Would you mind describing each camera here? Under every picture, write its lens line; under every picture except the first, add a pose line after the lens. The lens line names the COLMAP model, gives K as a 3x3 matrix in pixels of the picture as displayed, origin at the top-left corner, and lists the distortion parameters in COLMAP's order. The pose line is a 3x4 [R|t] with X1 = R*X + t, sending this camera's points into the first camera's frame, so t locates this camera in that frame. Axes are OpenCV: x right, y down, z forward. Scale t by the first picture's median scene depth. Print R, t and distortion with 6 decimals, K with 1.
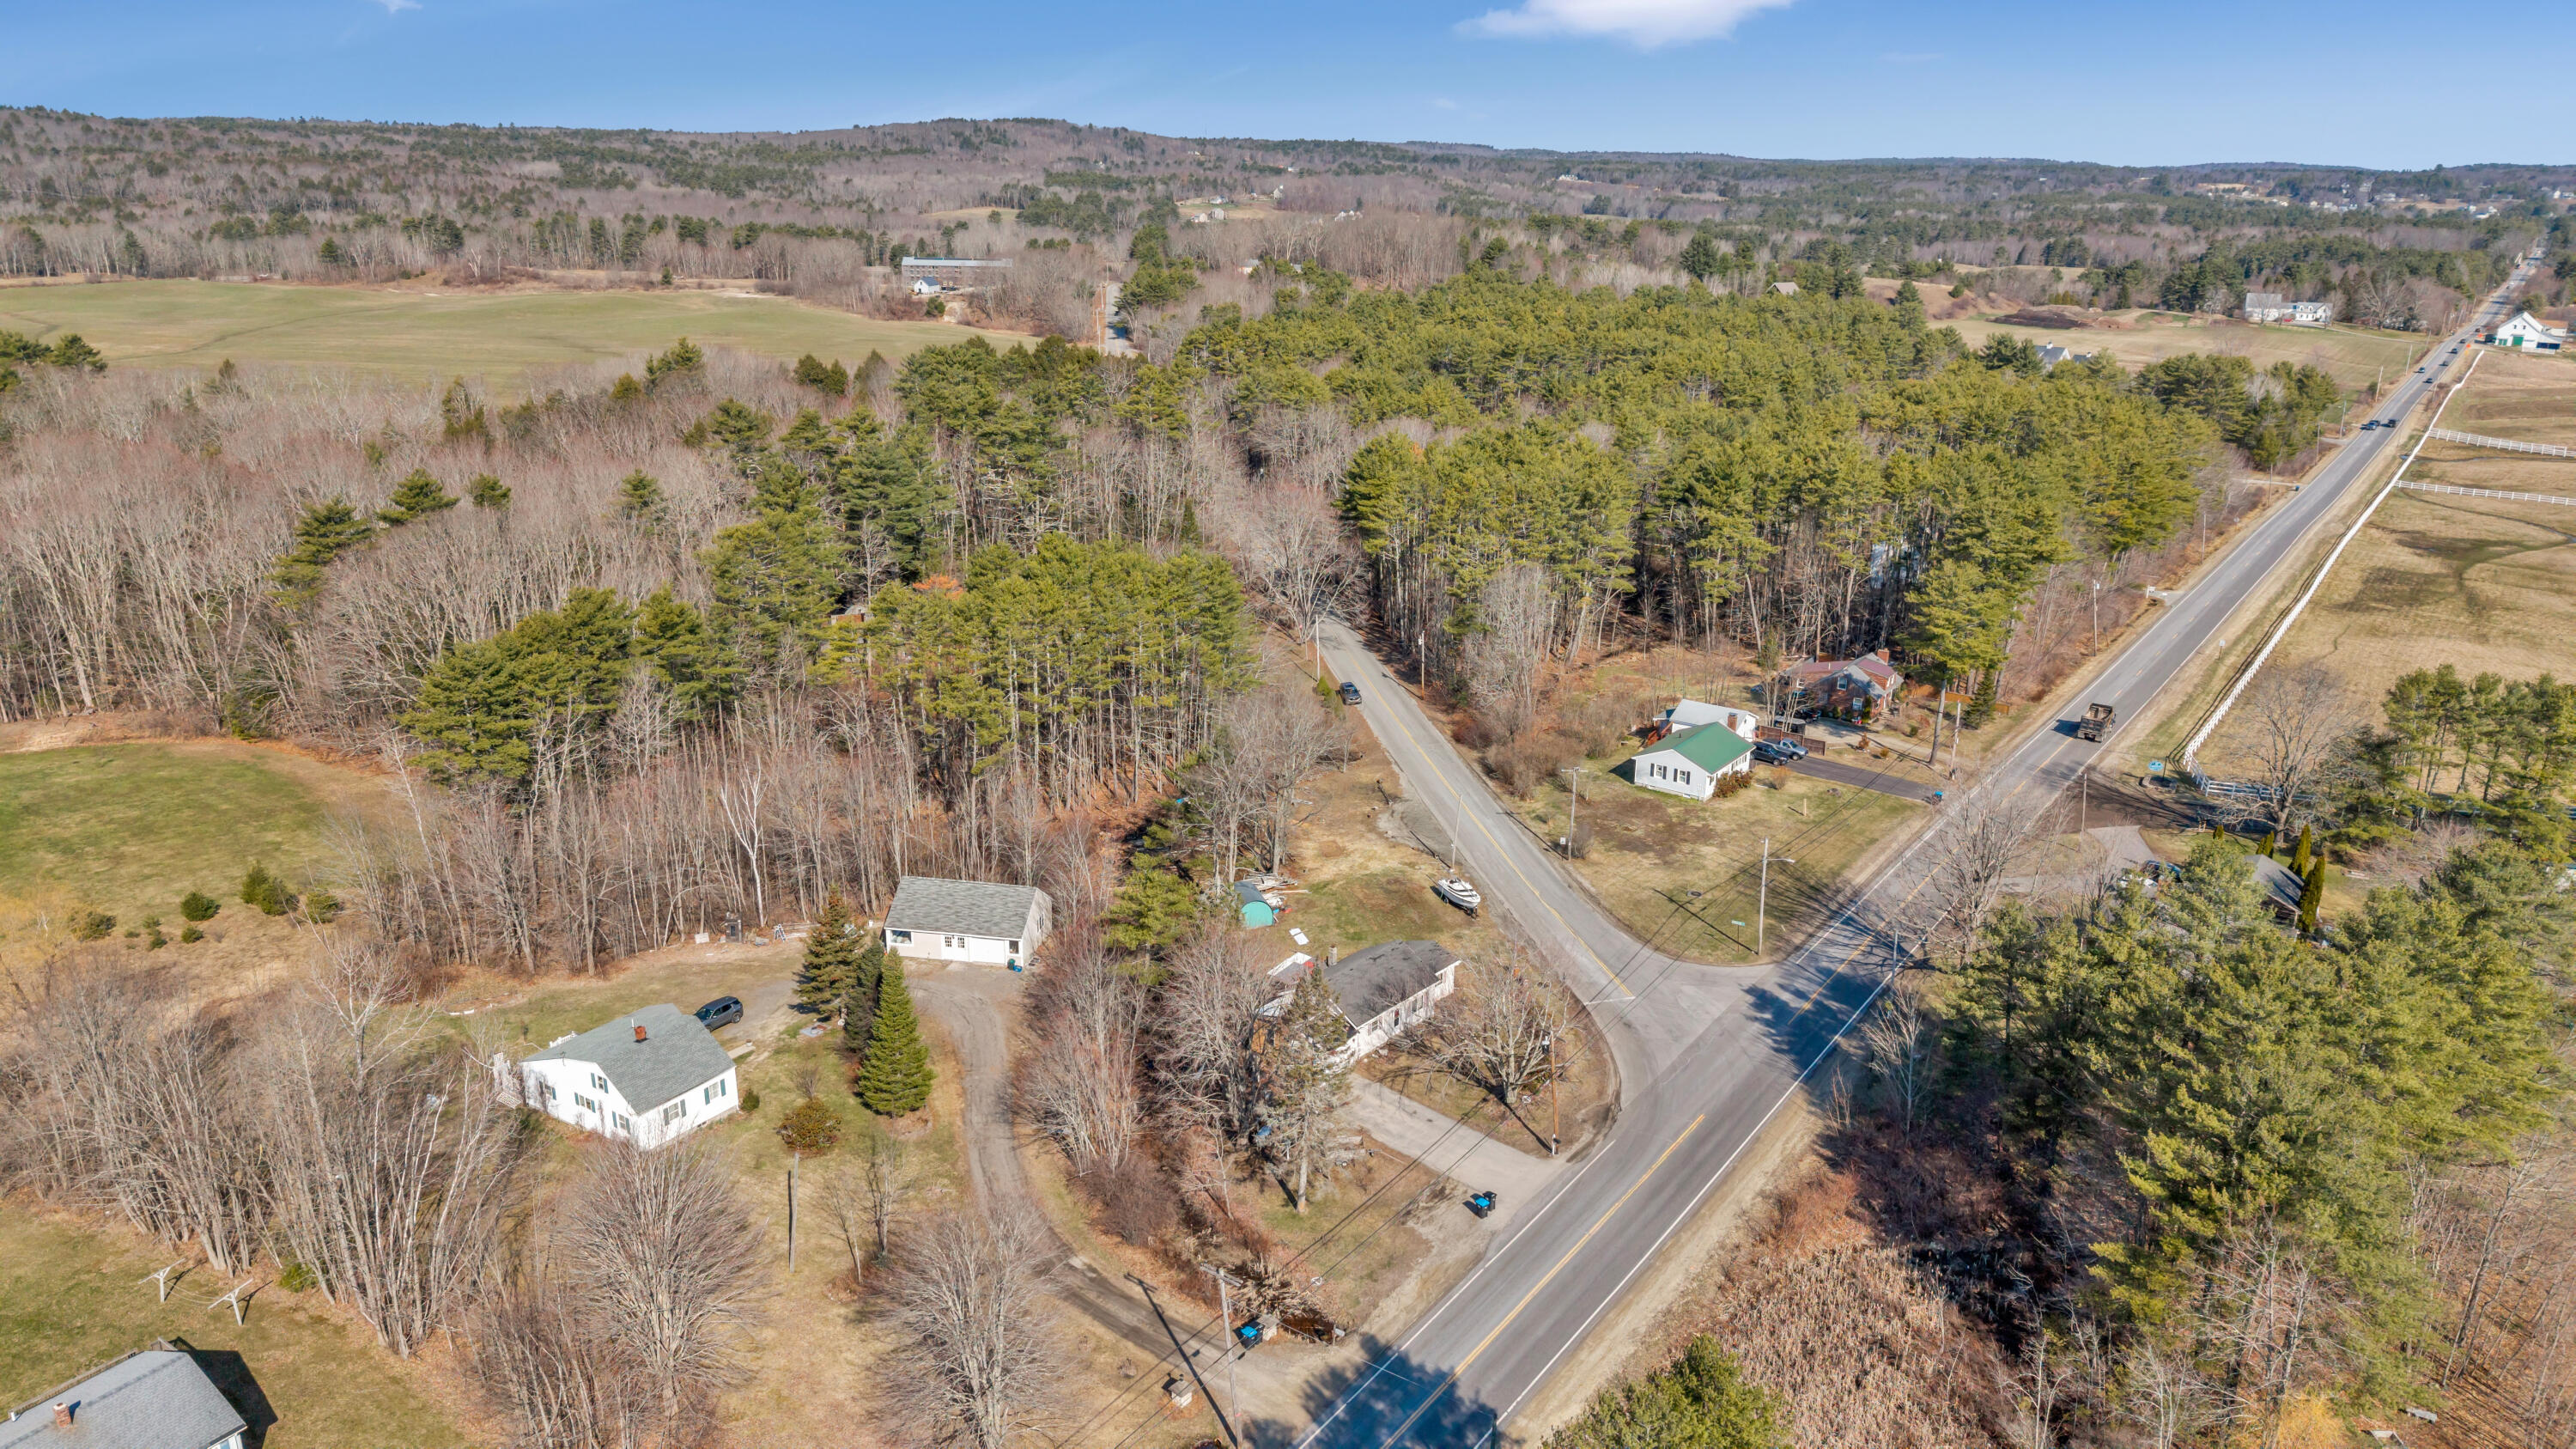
lens RADIAL K [[1710.2, 0, 1283.5], [0, 1710.2, 728.5], [0, 0, 1]] dist [0.024579, -0.028381]
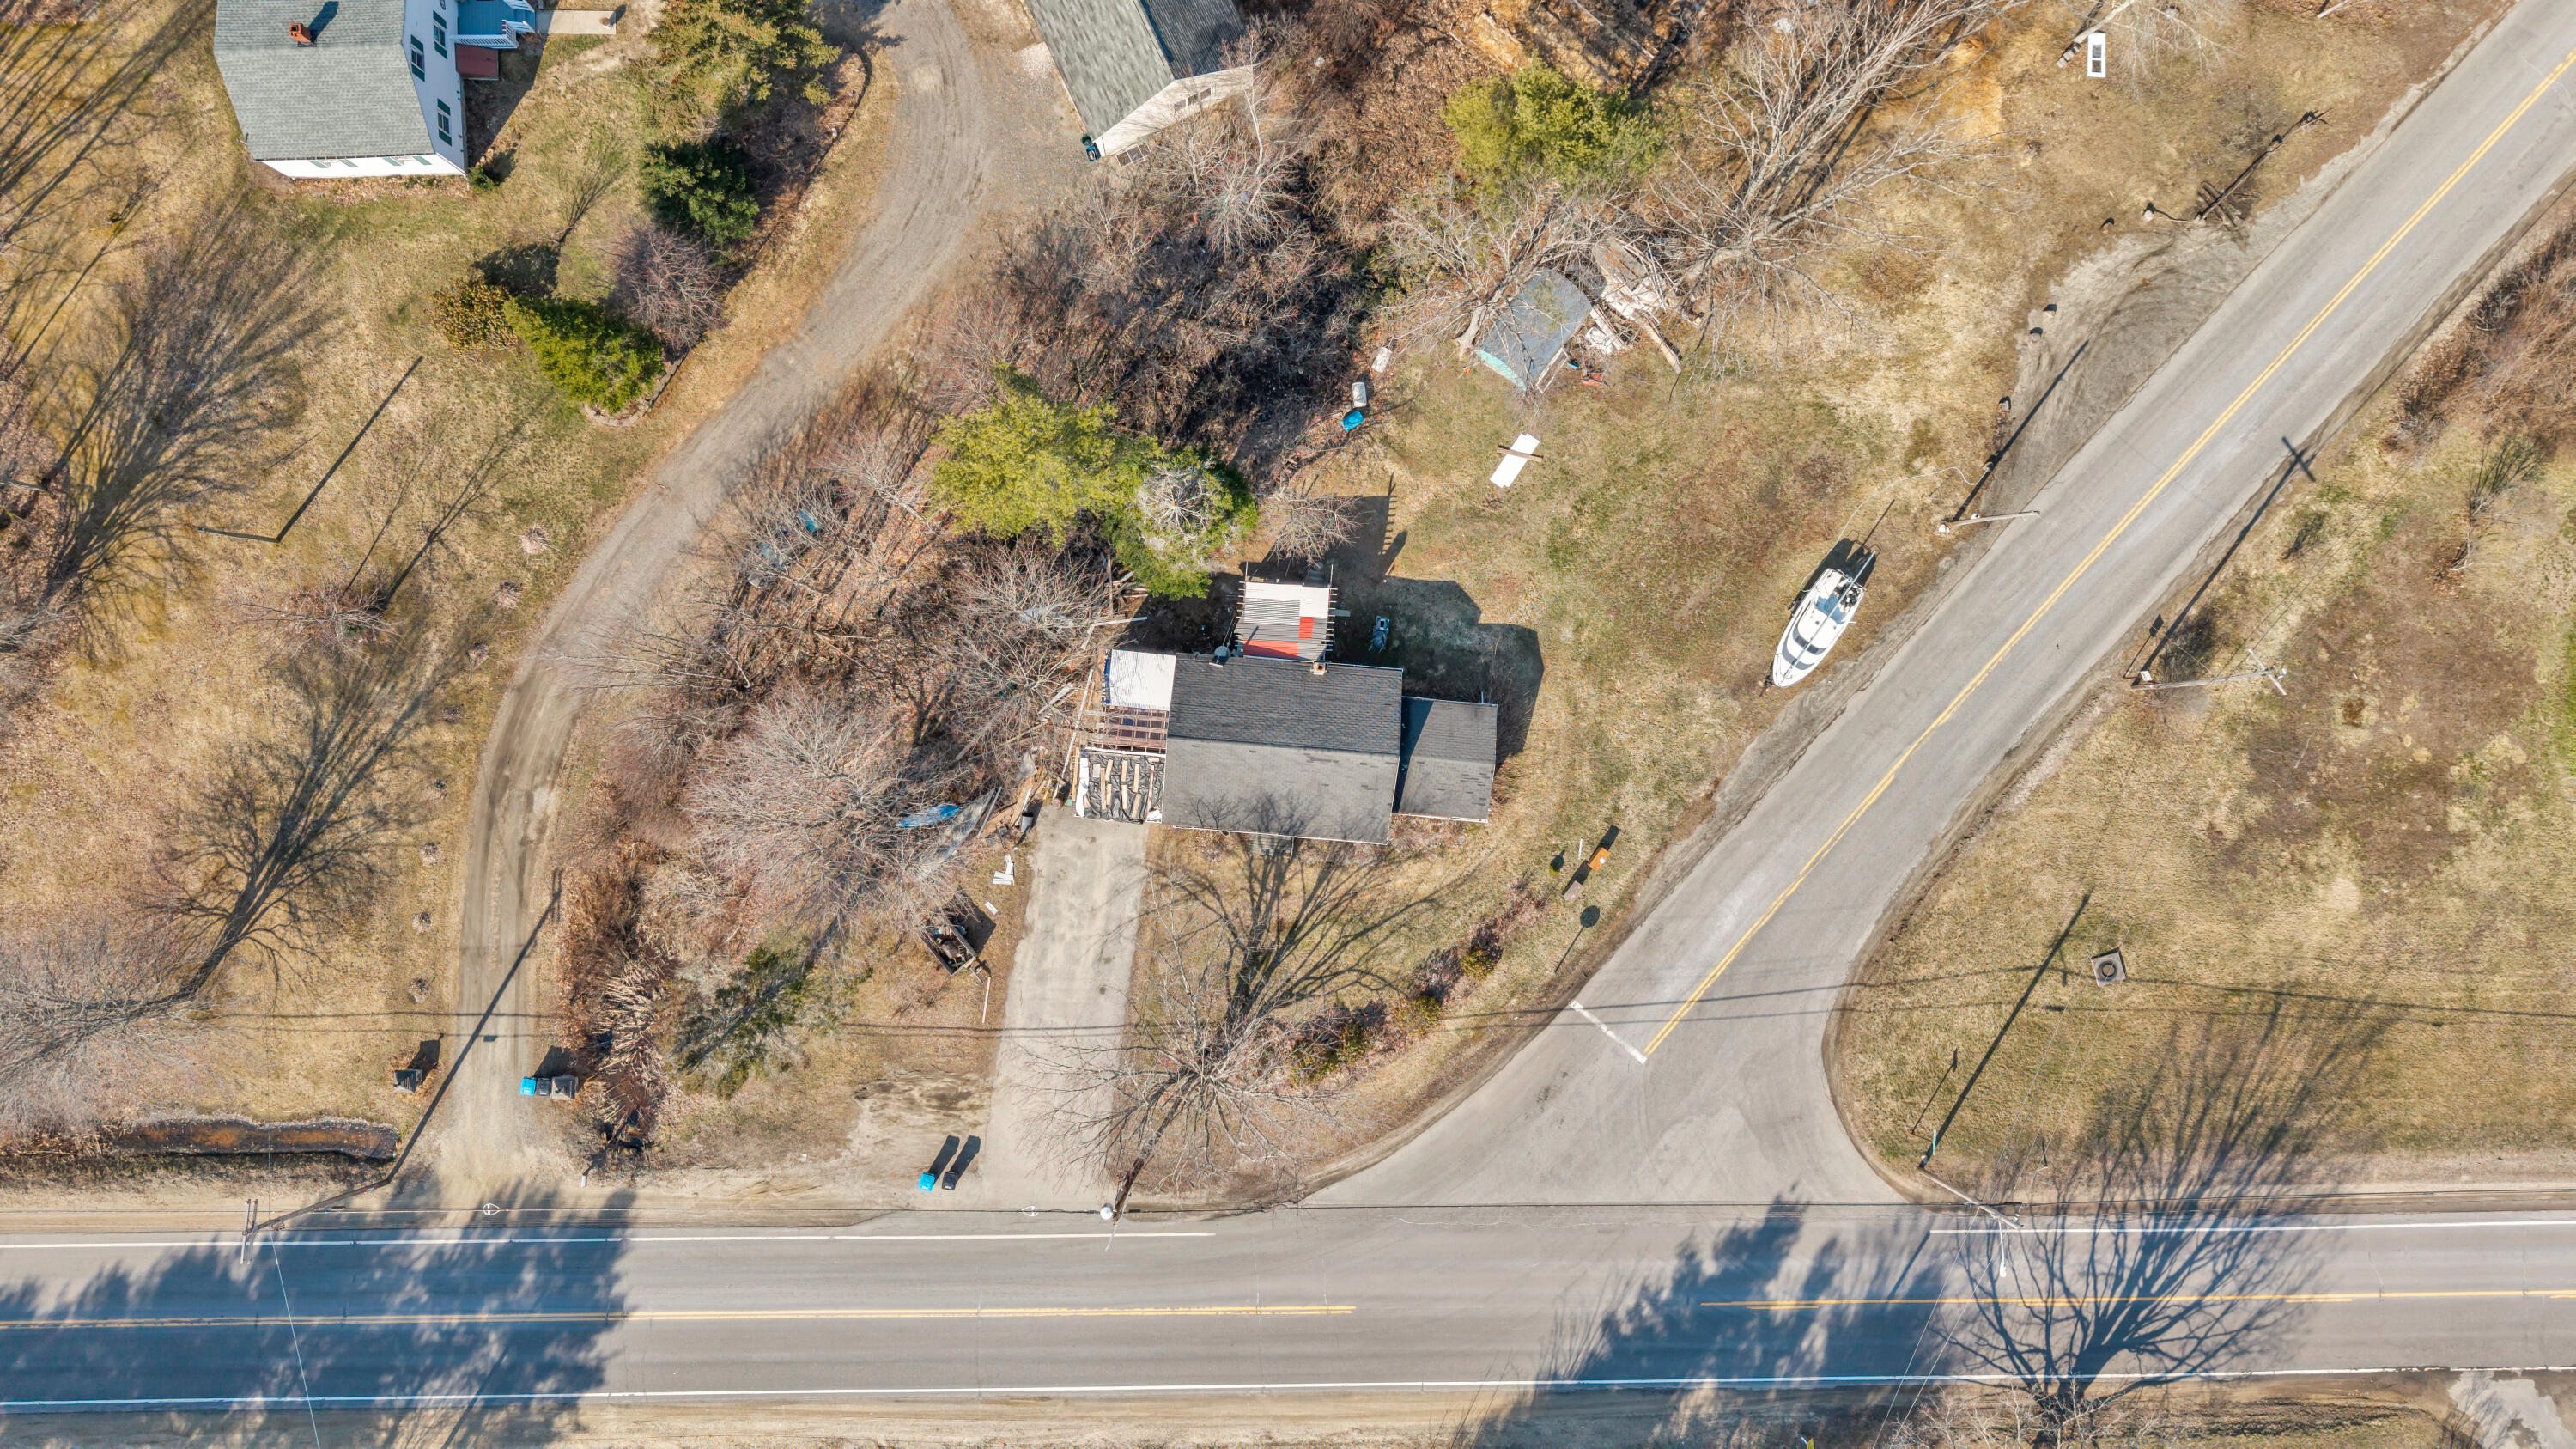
lens RADIAL K [[1710.2, 0, 1296.7], [0, 1710.2, 724.1], [0, 0, 1]] dist [0.024579, -0.028381]
pose [[0.588316, 0.808596, 0.007578, 0.006916], [-0.272220, 0.189219, 0.943447, -0.077716], [0.761433, -0.557108, 0.331437, 0.153100]]
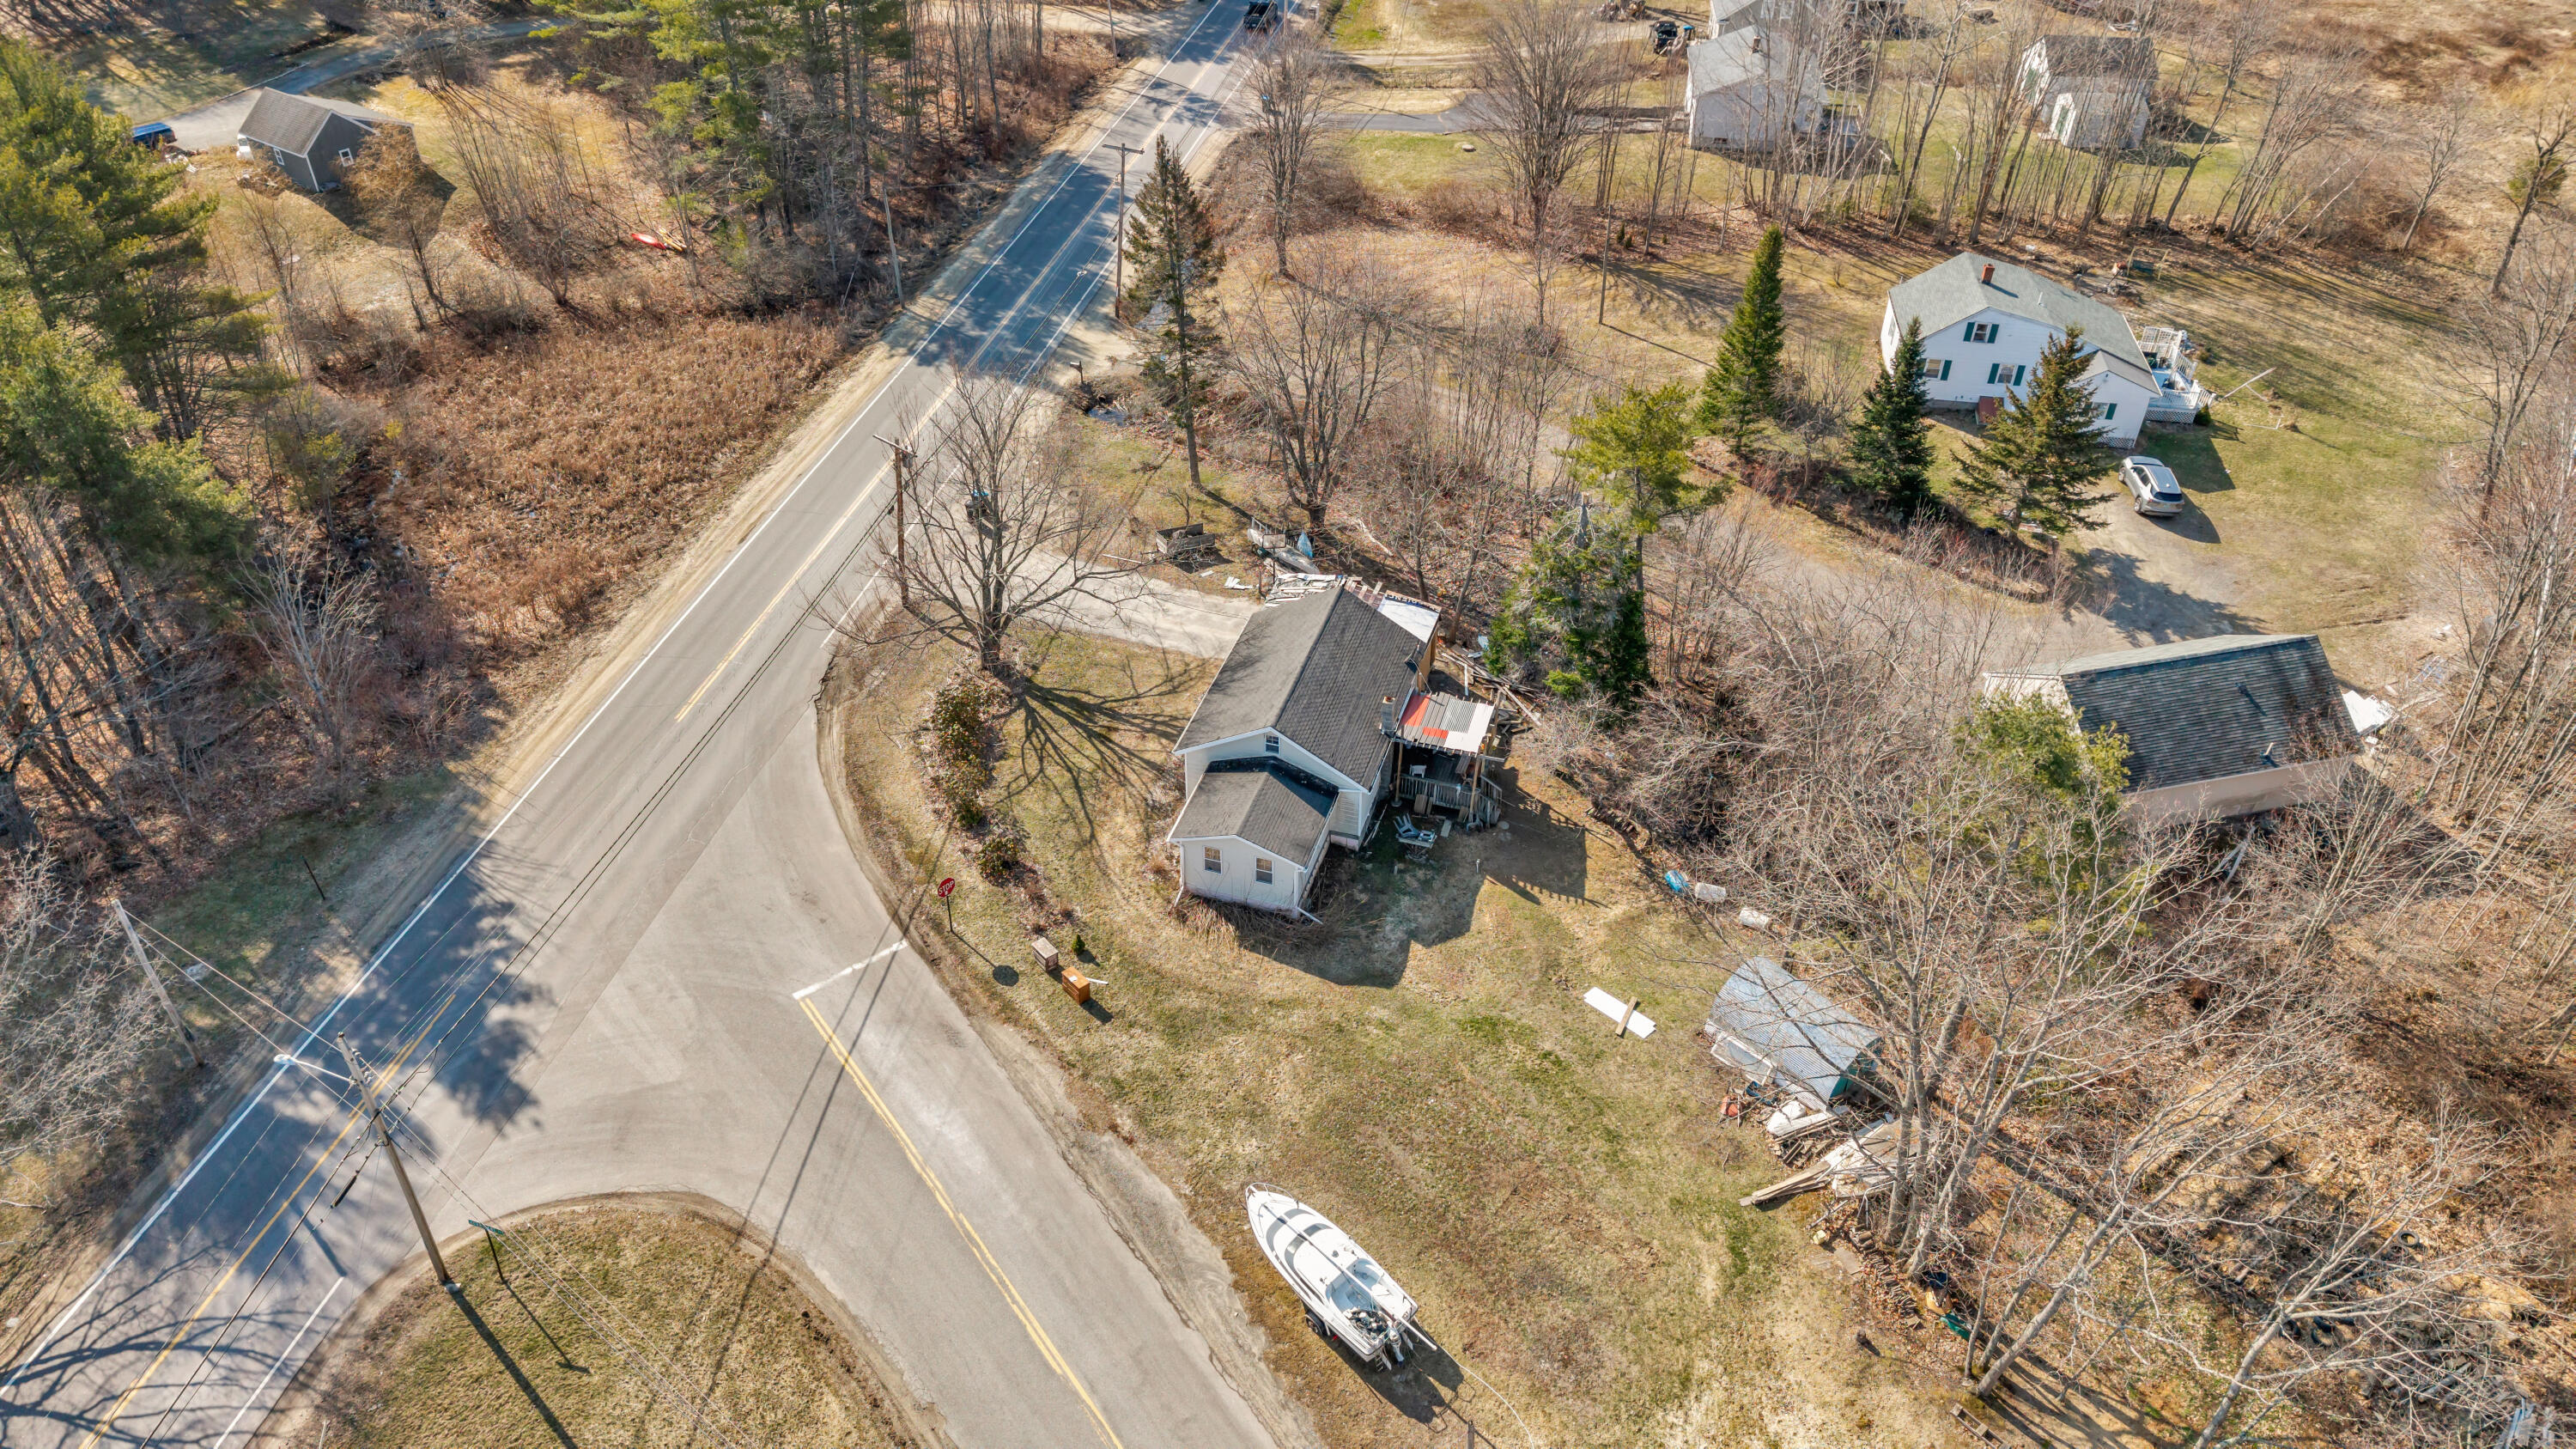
lens RADIAL K [[1710.2, 0, 1281.7], [0, 1710.2, 748.9], [0, 0, 1]] dist [0.024579, -0.028381]
pose [[-0.911956, 0.237257, -0.334731, 0.044231], [-0.144484, 0.577874, 0.803235, -0.050250], [0.384006, 0.780878, -0.492716, 0.240051]]
